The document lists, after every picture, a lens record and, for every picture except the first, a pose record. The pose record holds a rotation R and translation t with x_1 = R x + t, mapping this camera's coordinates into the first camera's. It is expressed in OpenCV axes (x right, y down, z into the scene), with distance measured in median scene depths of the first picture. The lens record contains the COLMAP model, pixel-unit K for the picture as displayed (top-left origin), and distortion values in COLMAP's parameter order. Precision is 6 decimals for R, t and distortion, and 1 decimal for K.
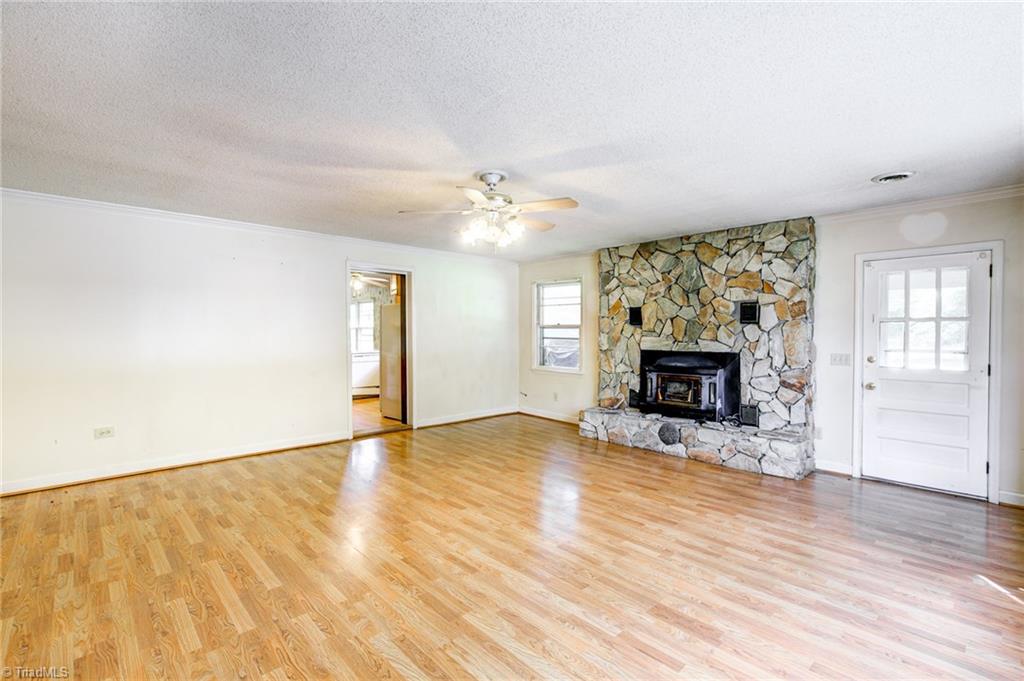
lens RADIAL K [[464.9, 0, 516.4], [0, 464.9, 336.9], [0, 0, 1]] dist [-0.005751, -0.000542]
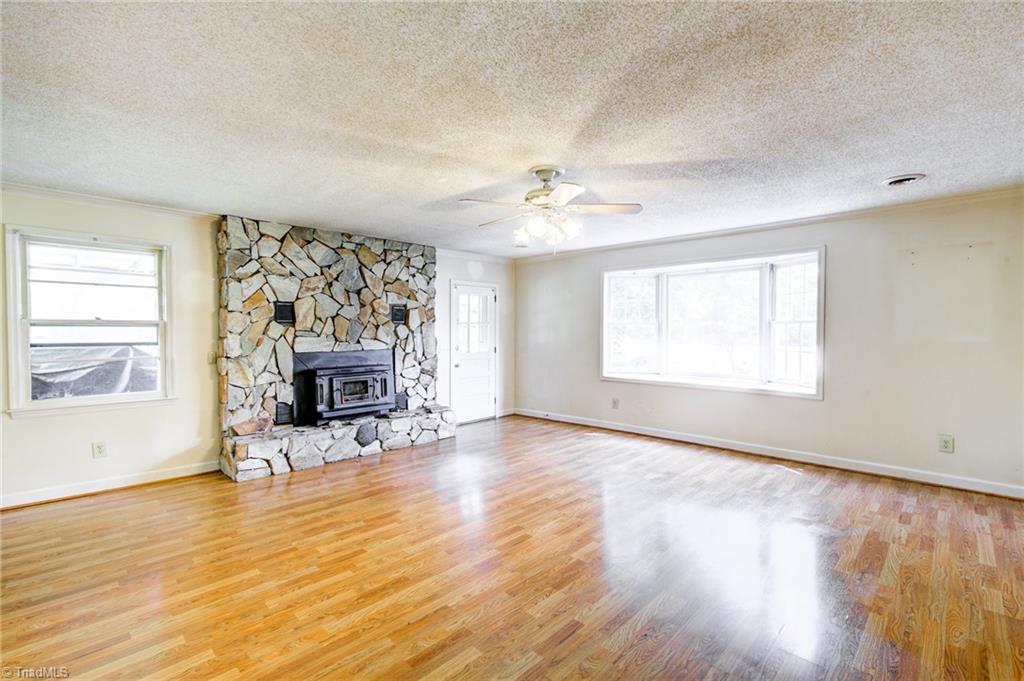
lens RADIAL K [[464.9, 0, 515.9], [0, 464.9, 340.5], [0, 0, 1]] dist [-0.005751, -0.000542]
pose [[-0.046045, -0.024574, 0.998637, -0.679299], [0.013582, 0.999590, 0.025223, -0.012494], [-0.998847, 0.014725, -0.045692, 0.739448]]
